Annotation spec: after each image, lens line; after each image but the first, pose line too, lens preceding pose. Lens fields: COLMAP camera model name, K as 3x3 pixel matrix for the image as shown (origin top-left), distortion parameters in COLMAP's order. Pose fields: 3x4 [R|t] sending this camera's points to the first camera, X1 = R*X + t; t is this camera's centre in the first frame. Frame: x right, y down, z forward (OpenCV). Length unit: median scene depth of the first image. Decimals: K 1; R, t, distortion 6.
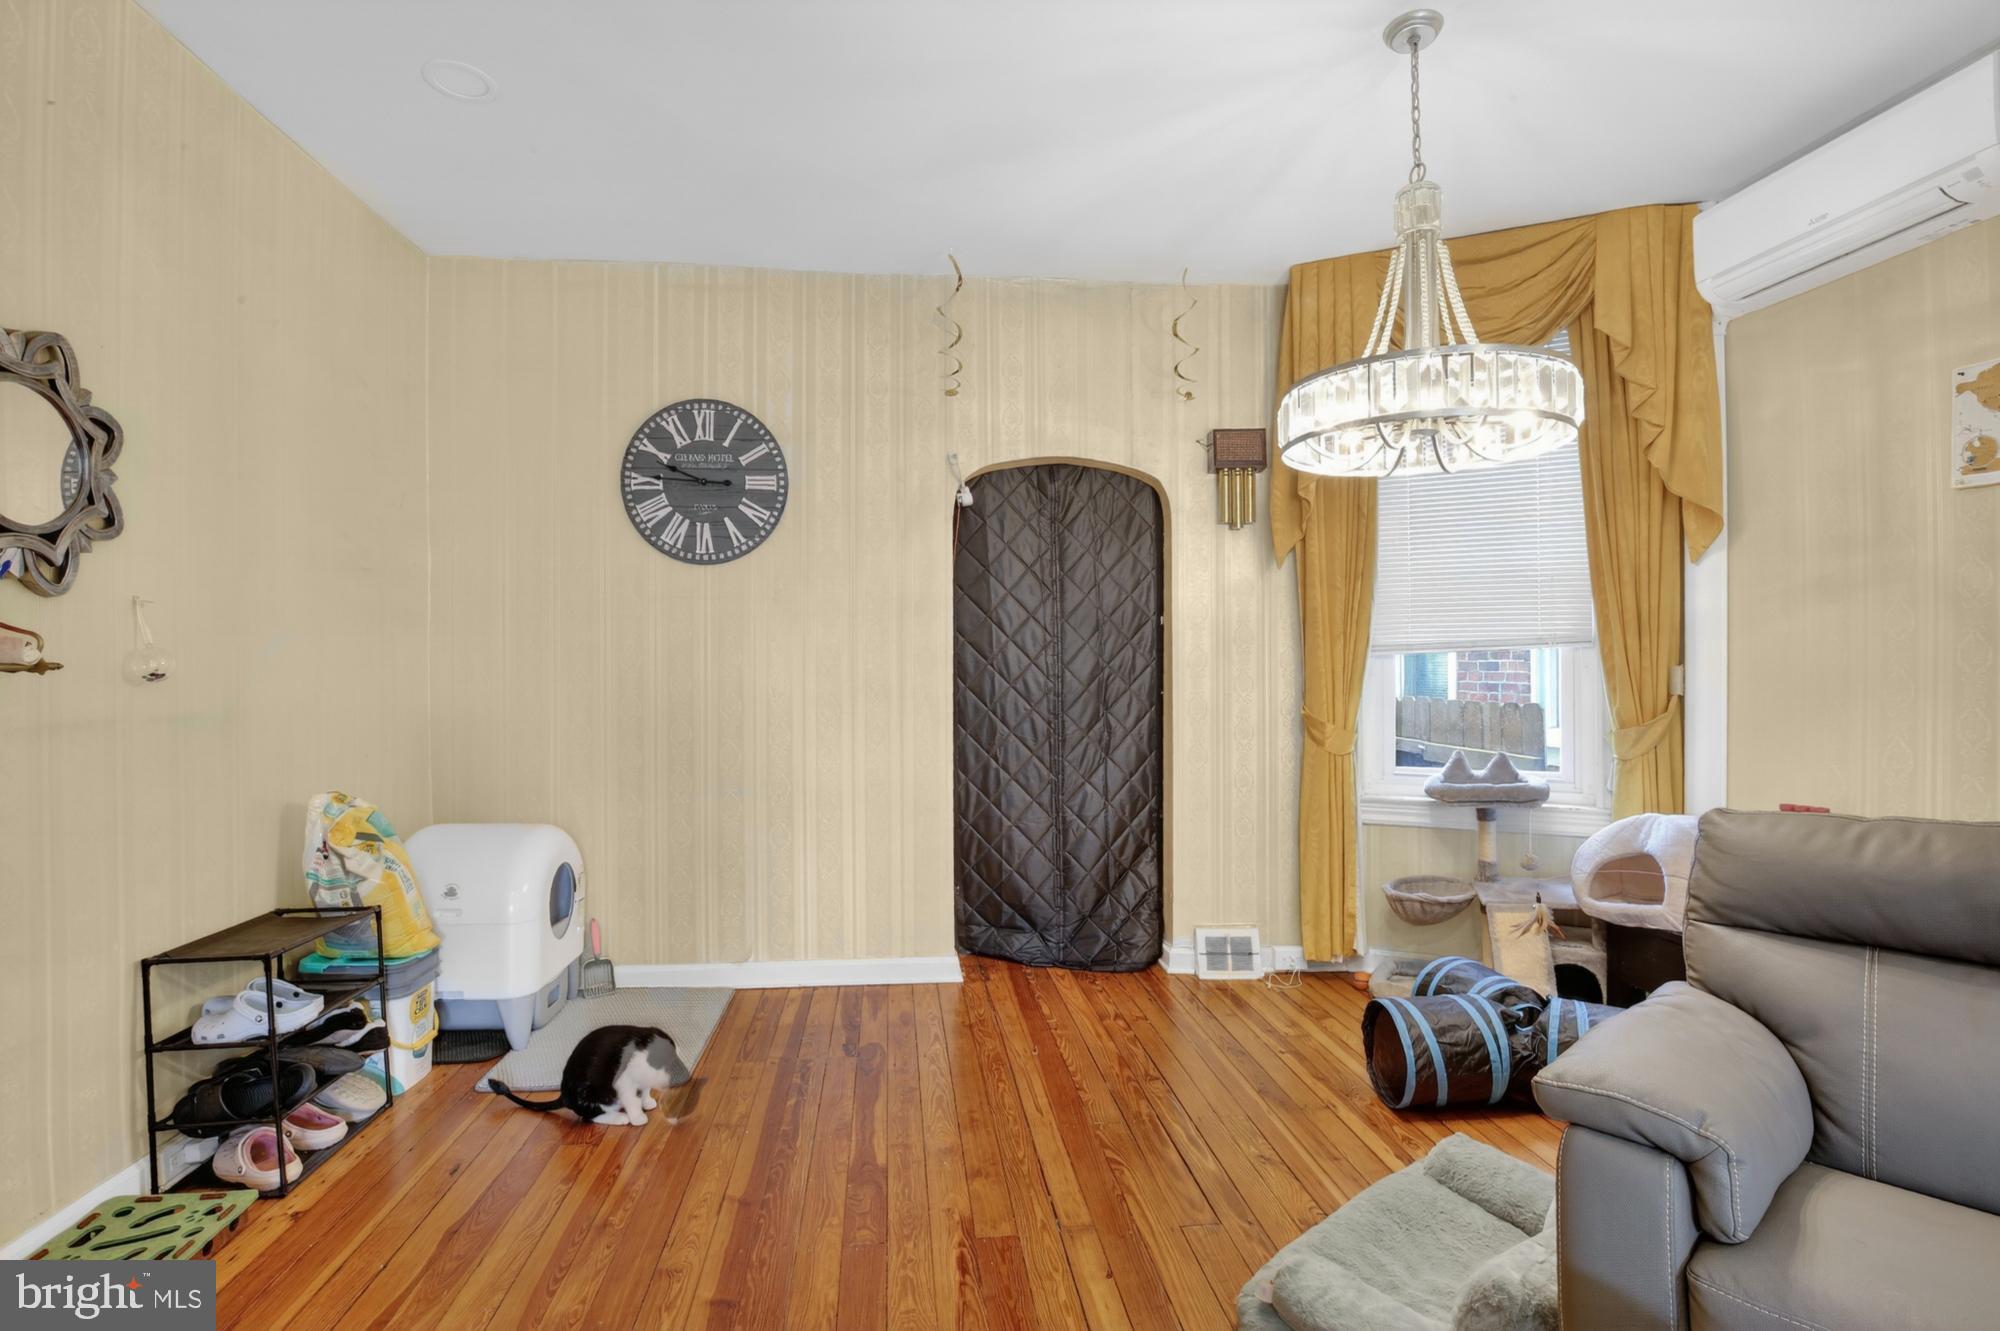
lens RADIAL K [[930.7, 0, 986.0], [0, 930.7, 667.0], [0, 0, 1]] dist [-0.038508, 0.007082]
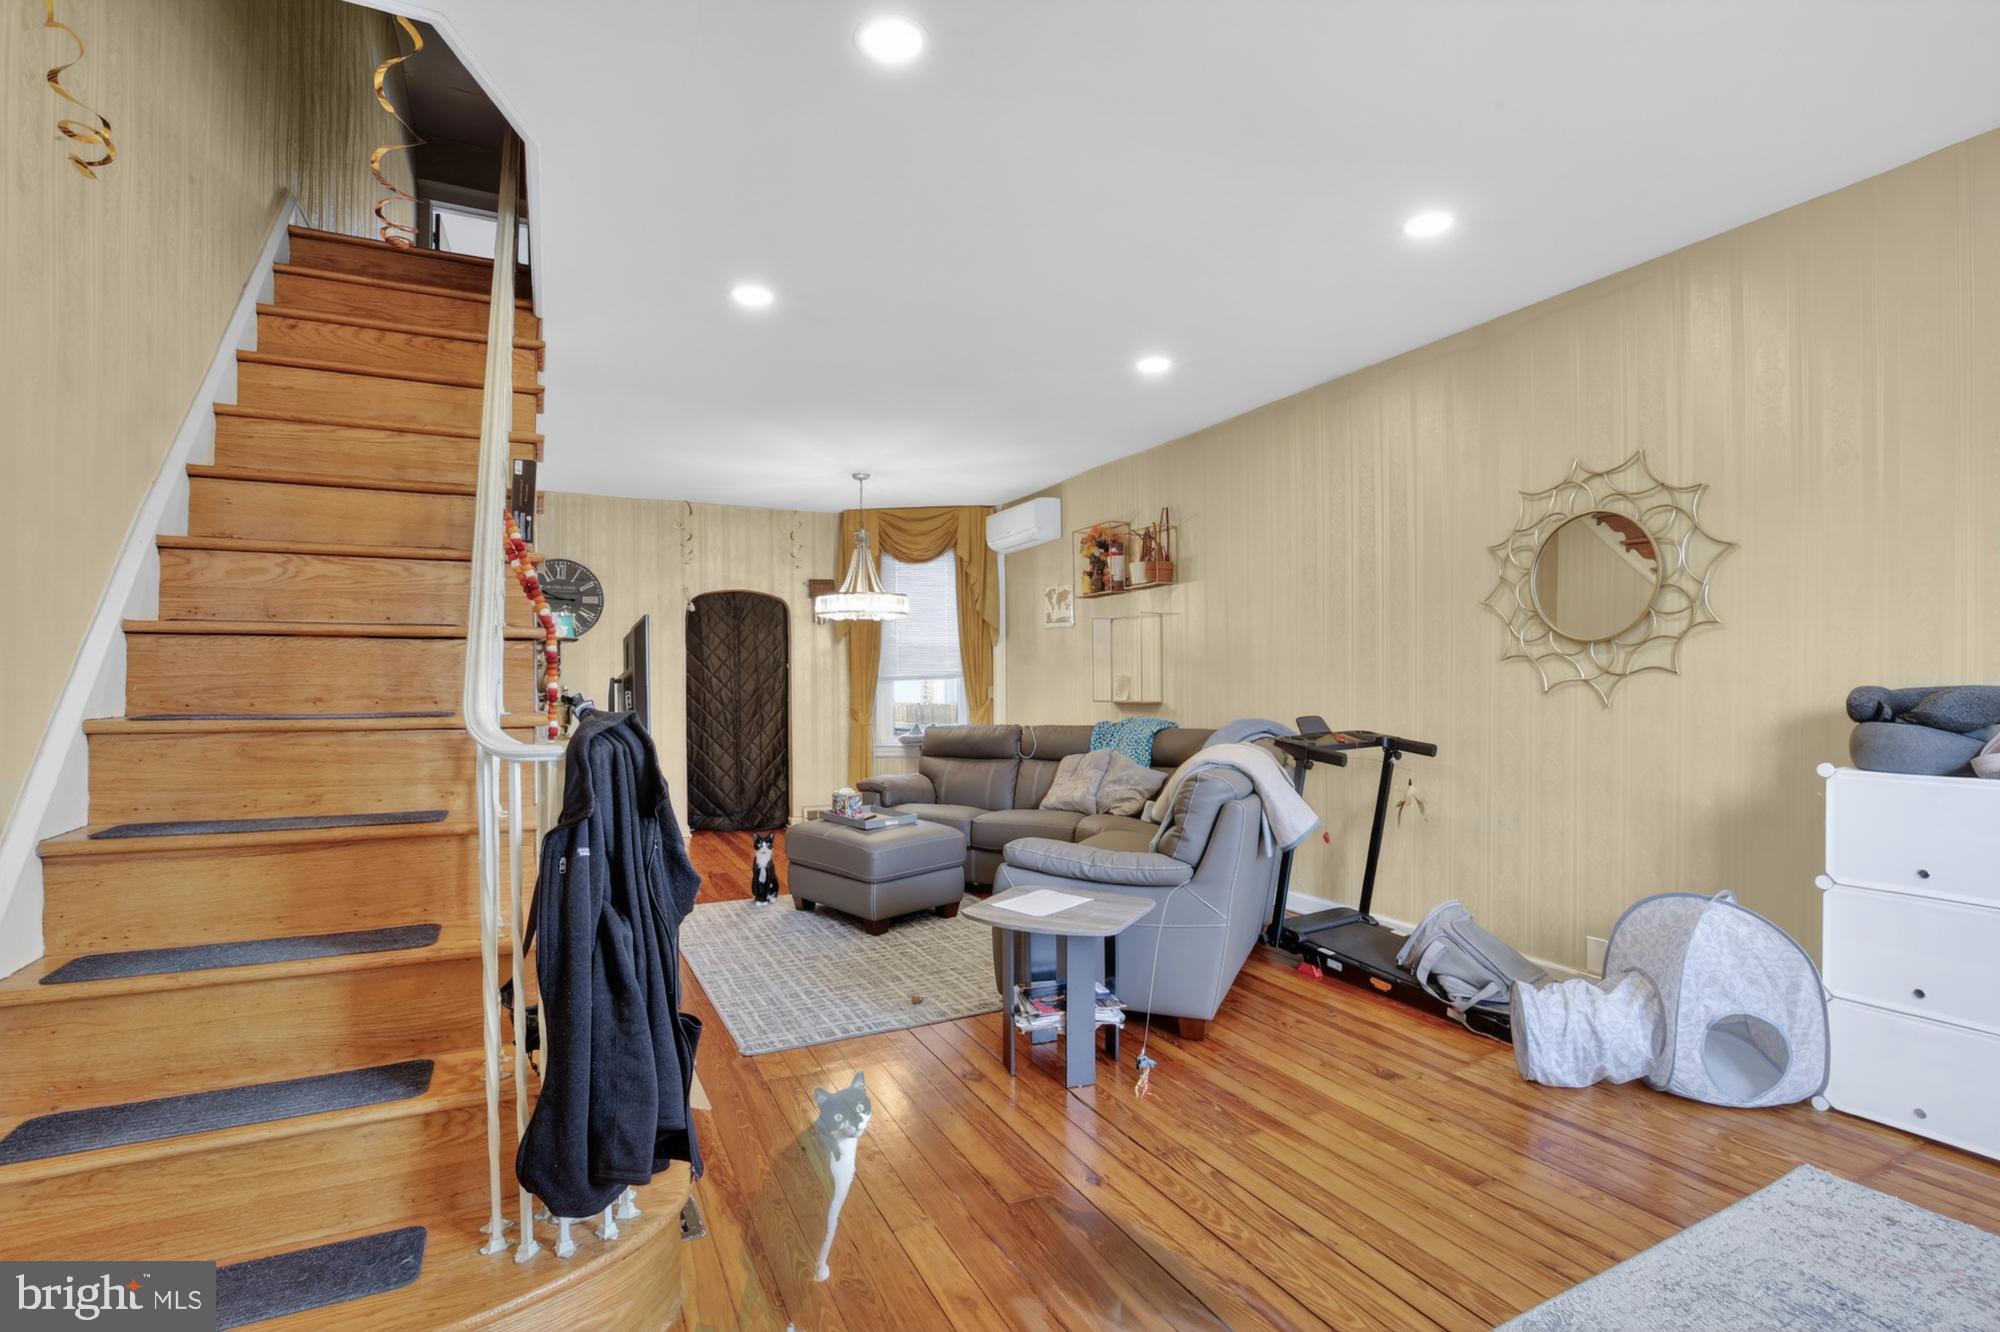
lens RADIAL K [[930.7, 0, 1007.3], [0, 930.7, 681.3], [0, 0, 1]] dist [-0.038508, 0.007082]
pose [[0.932891, -0.003069, 0.360146, -0.112879], [0.005345, 0.999972, -0.005324, -0.000607], [-0.360119, 0.006892, 0.932881, -1.232048]]
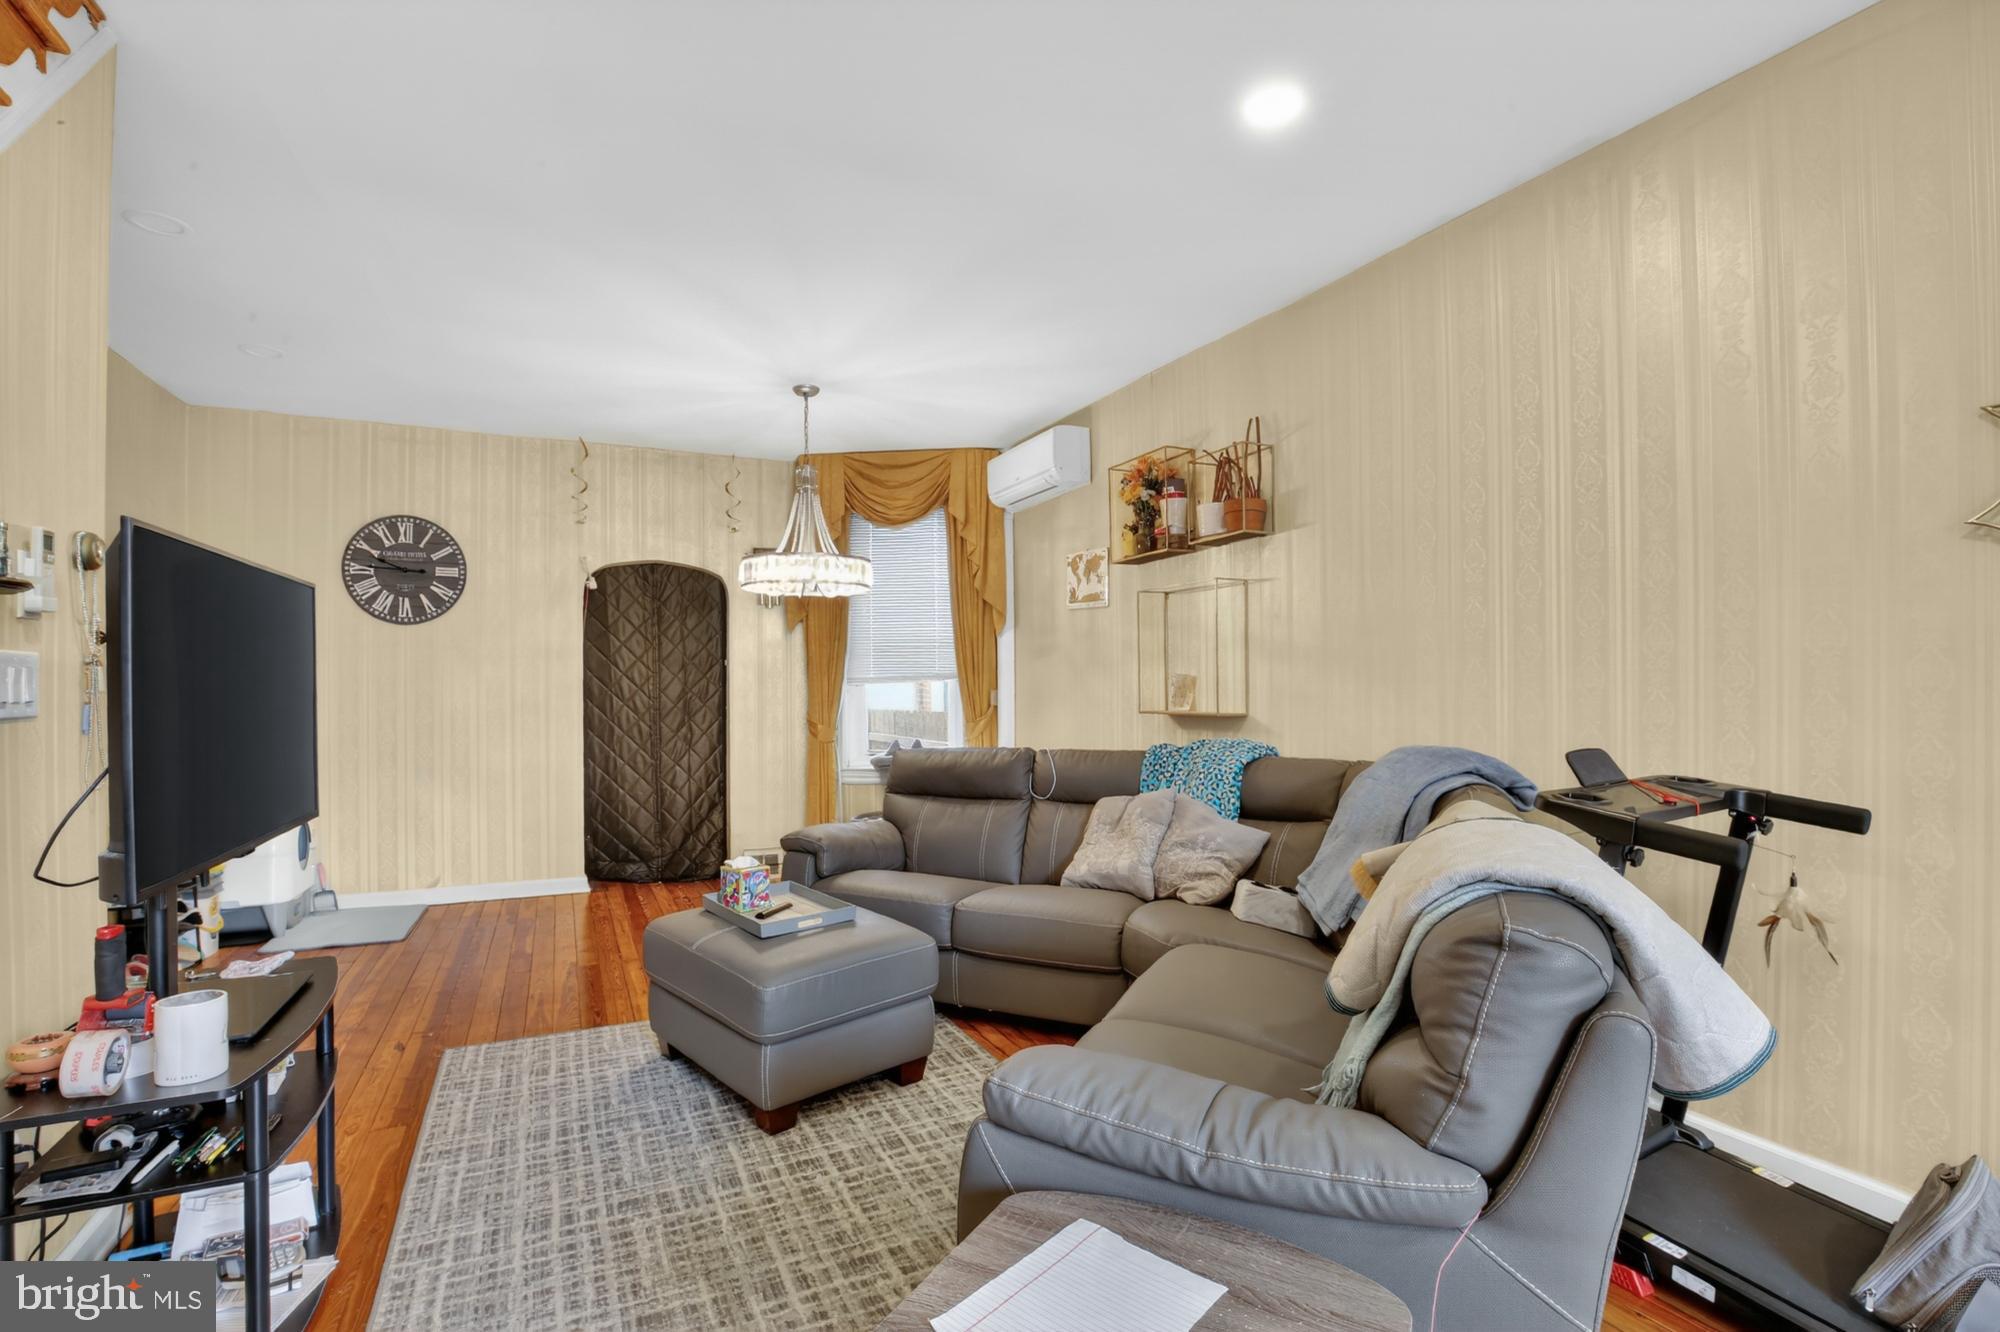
lens RADIAL K [[930.7, 0, 1000.8], [0, 930.7, 681.1], [0, 0, 1]] dist [-0.038508, 0.007082]
pose [[0.941457, -0.000122, 0.337134, 0.103046], [0.003588, 0.999947, -0.009660, -0.000835], [-0.337115, 0.010305, 0.941407, -0.708584]]
